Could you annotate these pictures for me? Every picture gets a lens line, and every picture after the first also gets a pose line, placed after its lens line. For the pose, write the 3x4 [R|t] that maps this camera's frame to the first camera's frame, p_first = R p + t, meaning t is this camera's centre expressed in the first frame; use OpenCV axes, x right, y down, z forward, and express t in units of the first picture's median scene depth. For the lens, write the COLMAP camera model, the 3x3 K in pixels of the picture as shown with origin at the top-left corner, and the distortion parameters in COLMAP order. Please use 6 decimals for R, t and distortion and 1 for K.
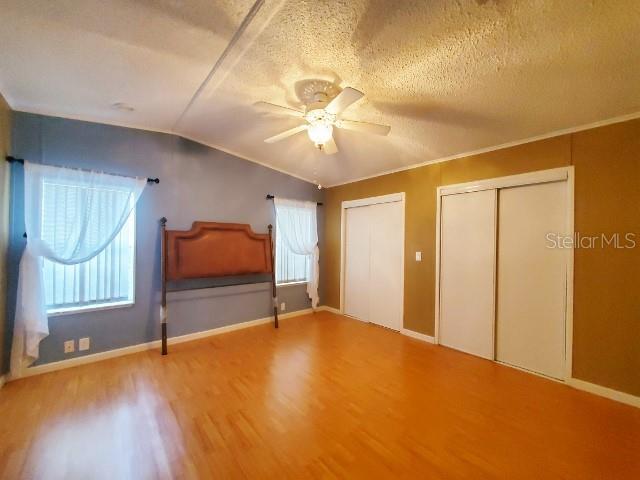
lens RADIAL K [[256.1, 0, 318.3], [0, 256.1, 240.9], [0, 0, 1]] dist [0.001965, 0.000052]
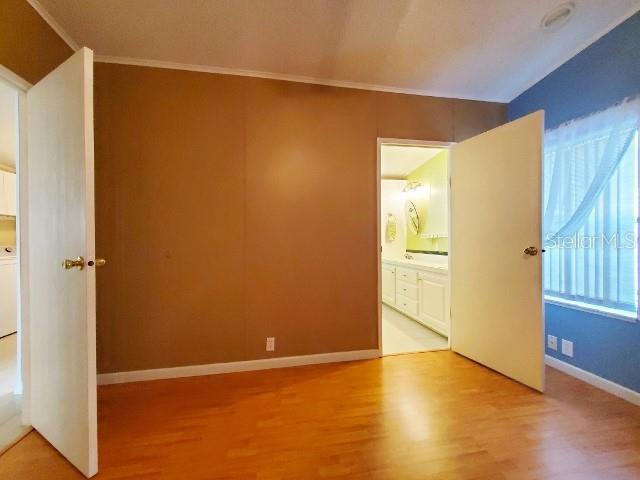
lens RADIAL K [[256.1, 0, 318.3], [0, 256.1, 240.9], [0, 0, 1]] dist [0.001965, 0.000052]
pose [[-0.494560, -0.001261, -0.869143, 0.147914], [0.005291, 0.999976, -0.004461, 0.071818], [0.869127, -0.006805, -0.494541, 0.713668]]
